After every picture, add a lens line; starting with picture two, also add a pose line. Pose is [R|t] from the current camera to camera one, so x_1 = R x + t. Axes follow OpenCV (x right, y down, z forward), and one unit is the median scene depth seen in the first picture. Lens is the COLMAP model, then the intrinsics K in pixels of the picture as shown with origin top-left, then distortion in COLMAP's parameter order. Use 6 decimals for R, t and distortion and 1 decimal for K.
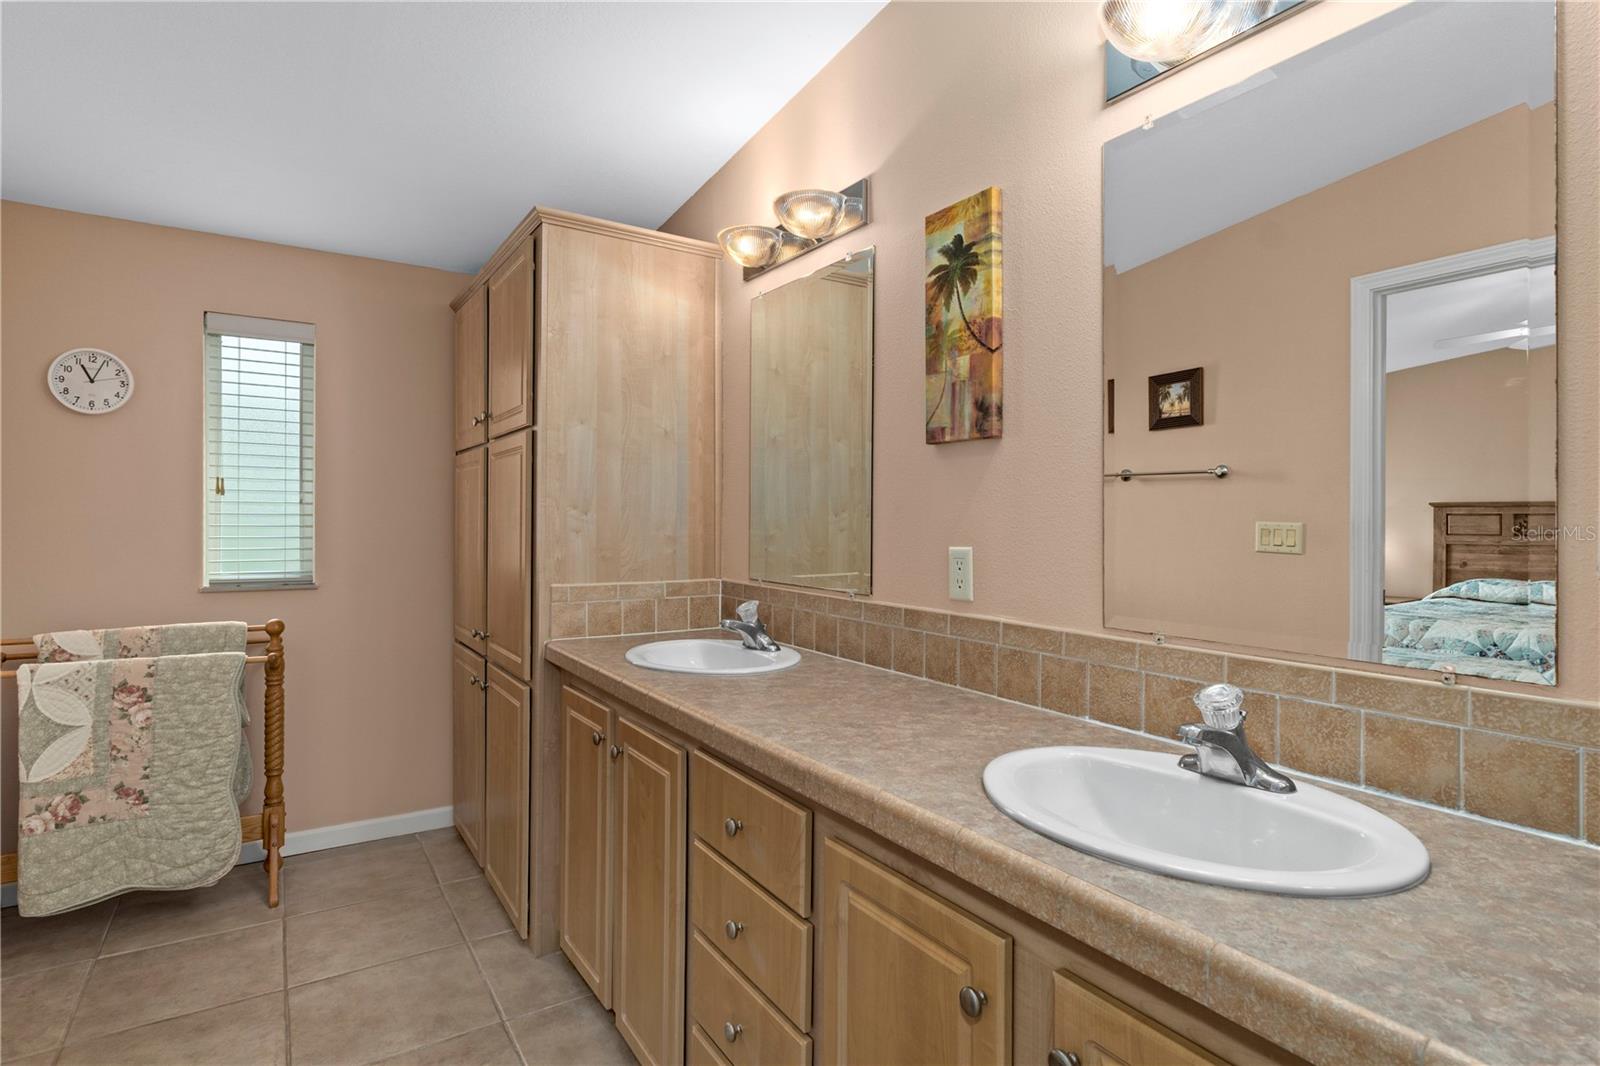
lens RADIAL K [[834.4, 0, 795.8], [0, 834.4, 520.6], [0, 0, 1]] dist [0.004976, 0.000676]
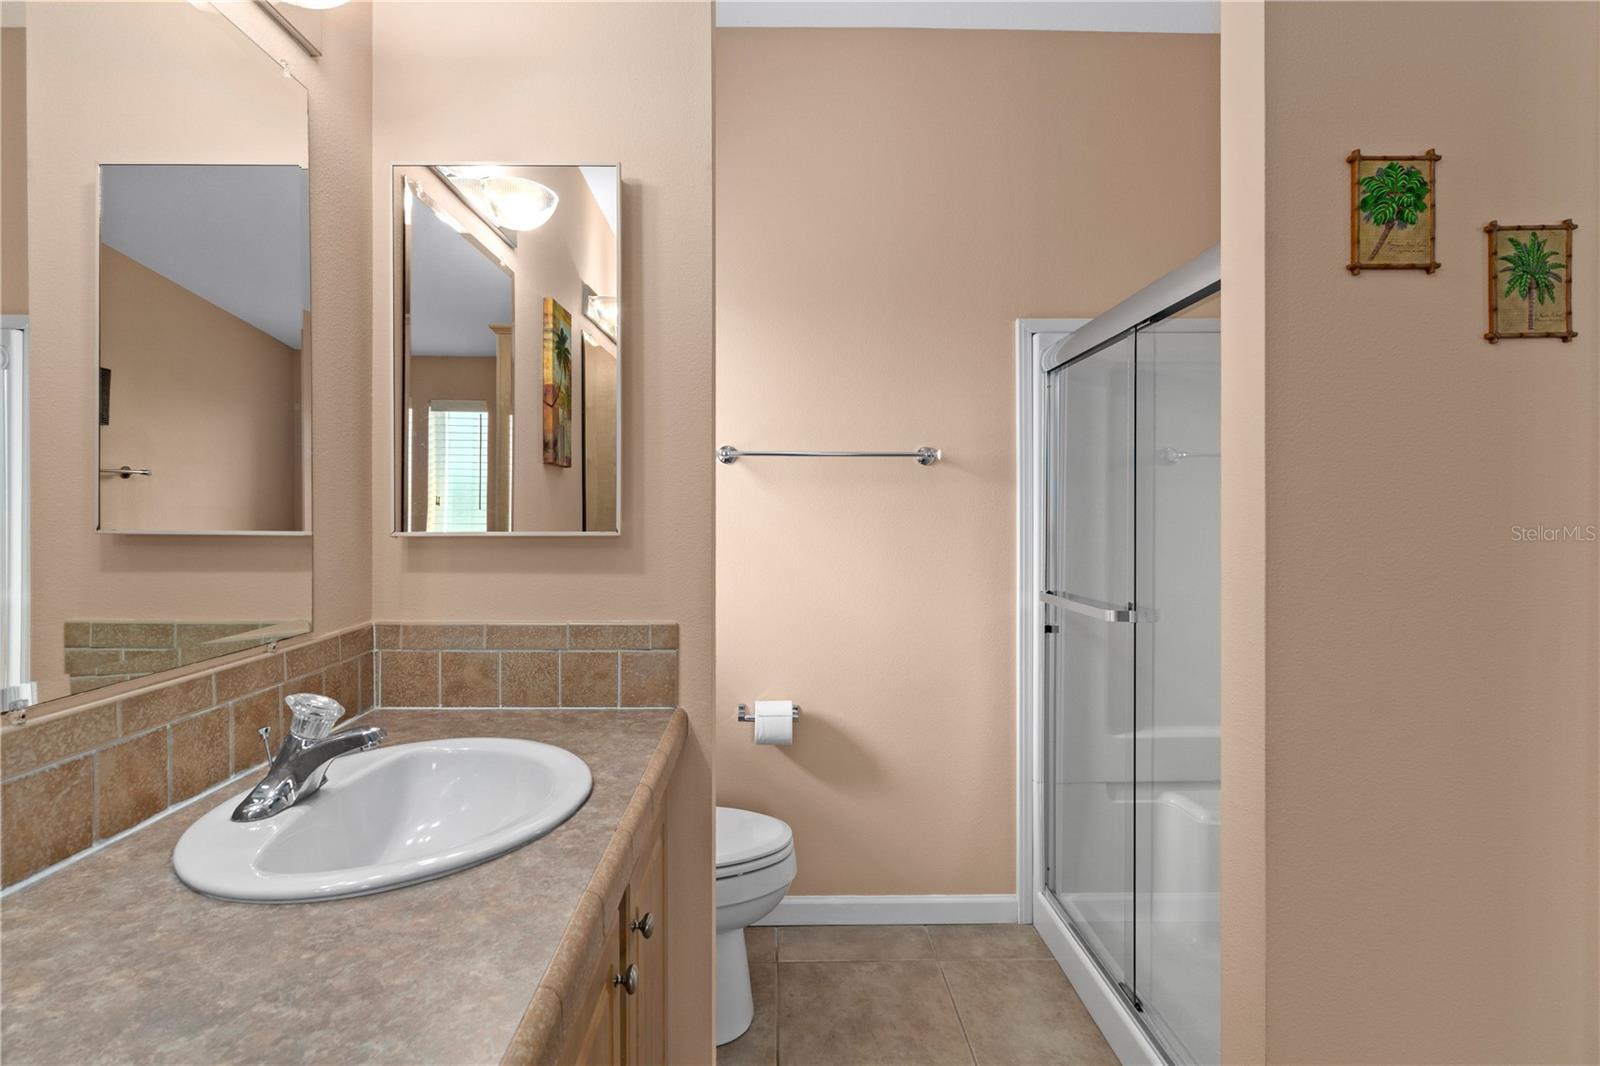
lens RADIAL K [[834.4, 0, 801.5], [0, 834.4, 532.0], [0, 0, 1]] dist [0.004976, 0.000676]
pose [[-0.866149, -0.014915, 0.499563, -0.267507], [0.000336, 0.999537, 0.030424, -0.004121], [-0.499785, 0.026520, -0.865743, 0.994196]]
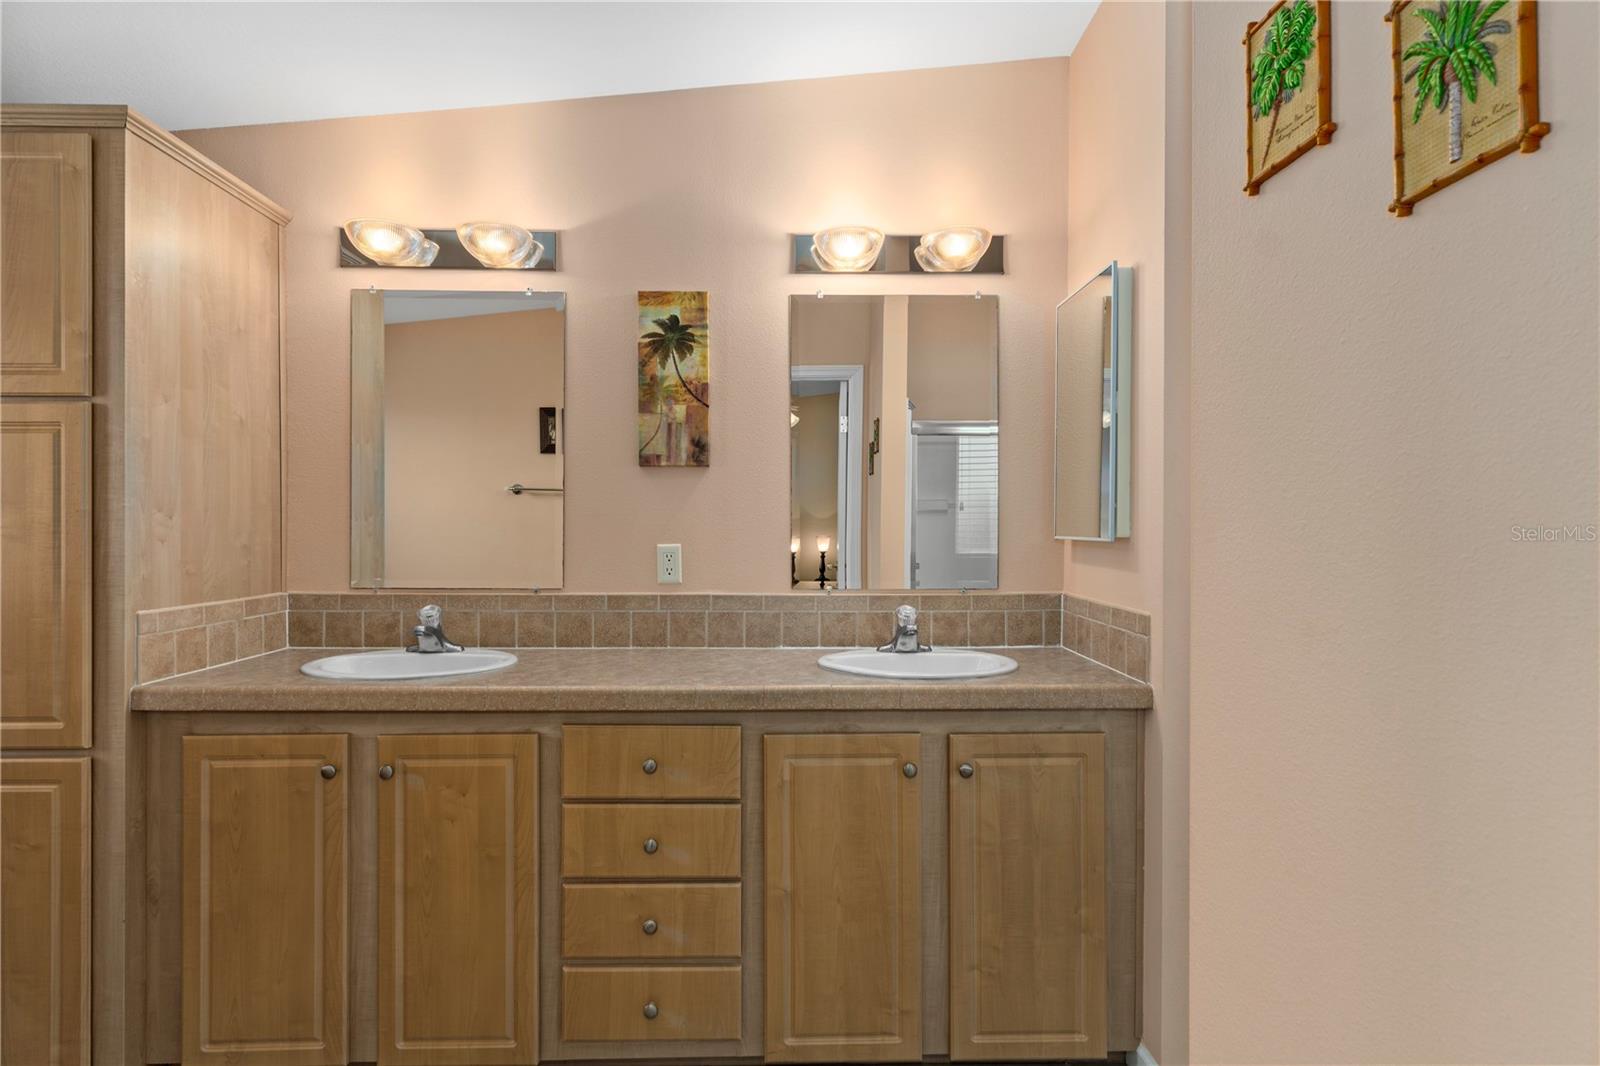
lens RADIAL K [[834.4, 0, 814.4], [0, 834.4, 528.6], [0, 0, 1]] dist [0.004976, 0.000676]
pose [[0.493933, -0.007395, 0.869468, -0.887087], [0.003004, 0.999972, 0.006798, -0.002233], [-0.869495, -0.000746, 0.493942, 0.127855]]
